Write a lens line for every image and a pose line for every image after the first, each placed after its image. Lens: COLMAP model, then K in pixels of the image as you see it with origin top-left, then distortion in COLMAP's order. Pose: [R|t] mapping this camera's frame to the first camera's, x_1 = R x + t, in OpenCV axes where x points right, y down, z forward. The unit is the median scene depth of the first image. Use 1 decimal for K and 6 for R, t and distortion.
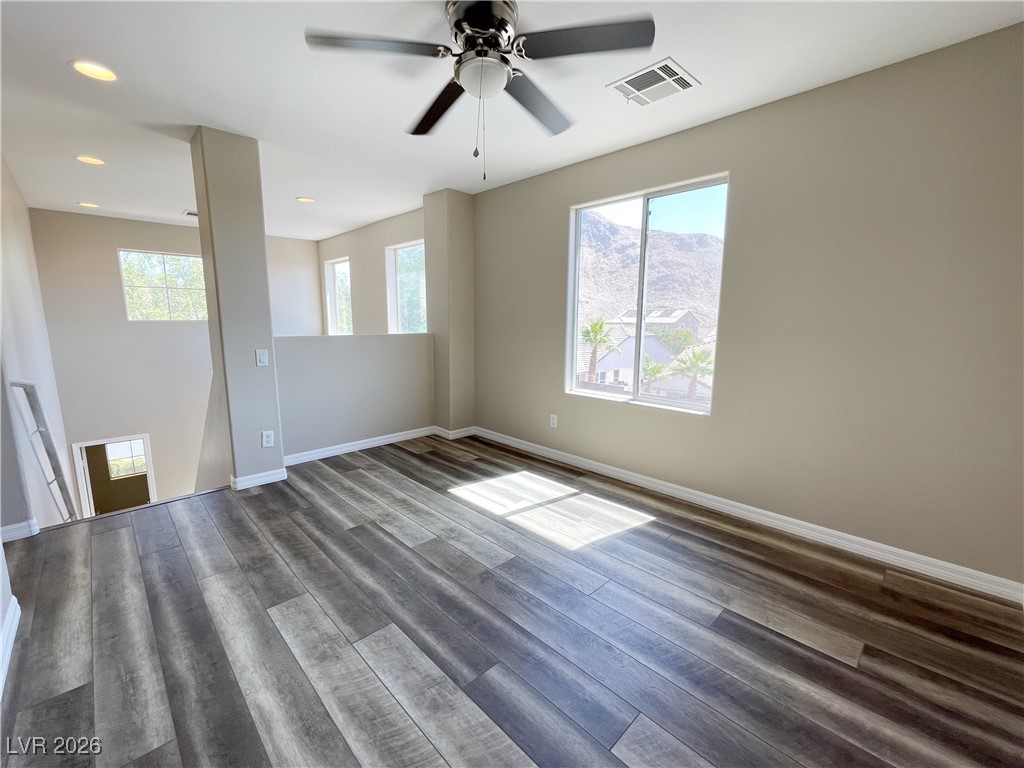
lens RADIAL K [[432.0, 0, 515.4], [0, 432.0, 384.7], [0, 0, 1]] dist [0.001393, -0.000515]
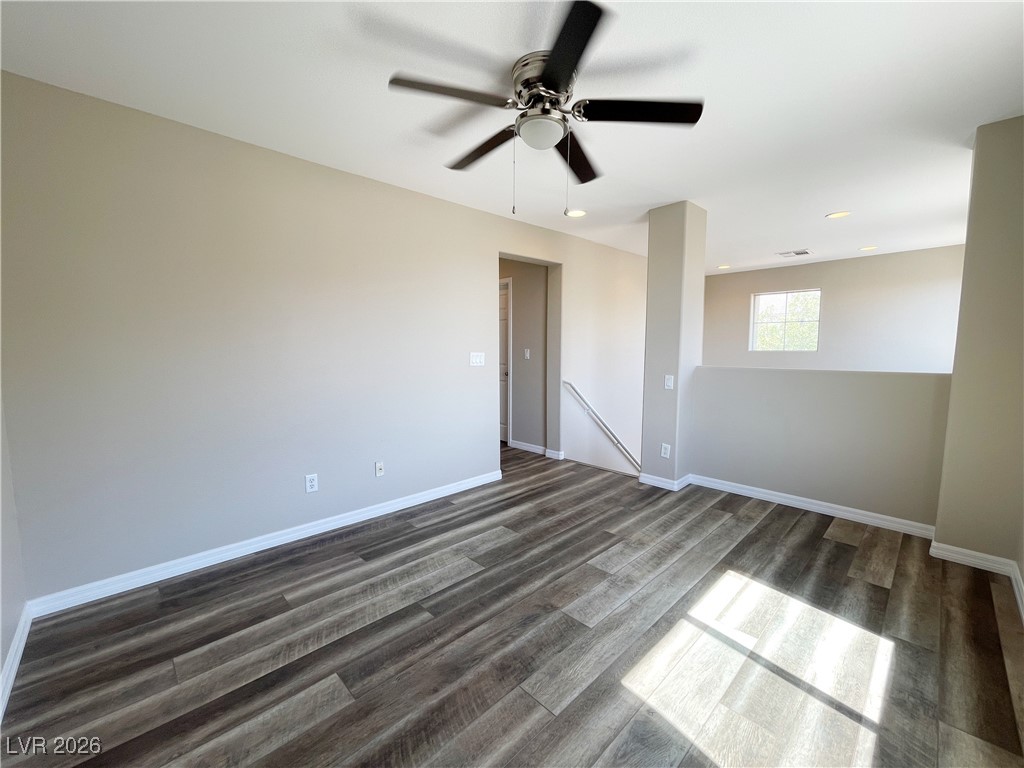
lens RADIAL K [[420.1, 0, 506.3], [0, 420.1, 385.5], [0, 0, 1]] dist [-0.001053, 0.001017]
pose [[-0.014649, 0.090638, -0.995776, 0.661278], [-0.153377, 0.983893, 0.091813, -0.104170], [0.988059, 0.154074, -0.000511, 0.644564]]
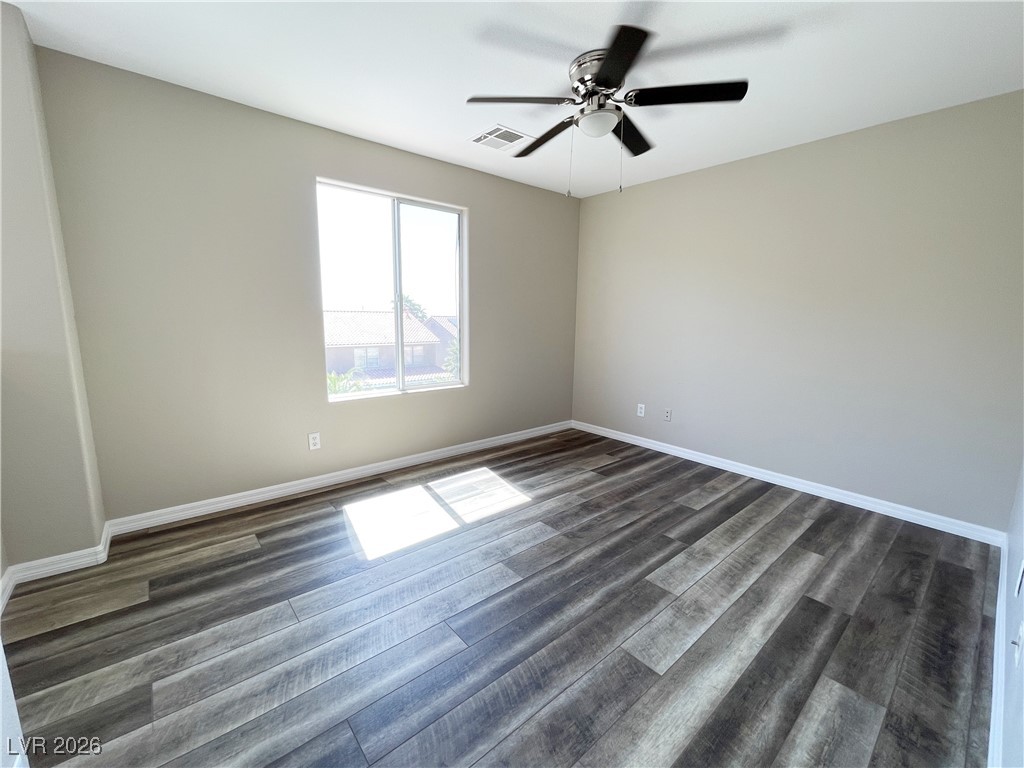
lens RADIAL K [[420.1, 0, 506.3], [0, 420.1, 385.5], [0, 0, 1]] dist [-0.001053, 0.001017]
pose [[0.076043, -0.168821, 0.982709, -0.888449], [0.138251, 0.977828, 0.157284, -0.127221], [-0.987474, 0.123900, 0.097697, 0.788765]]
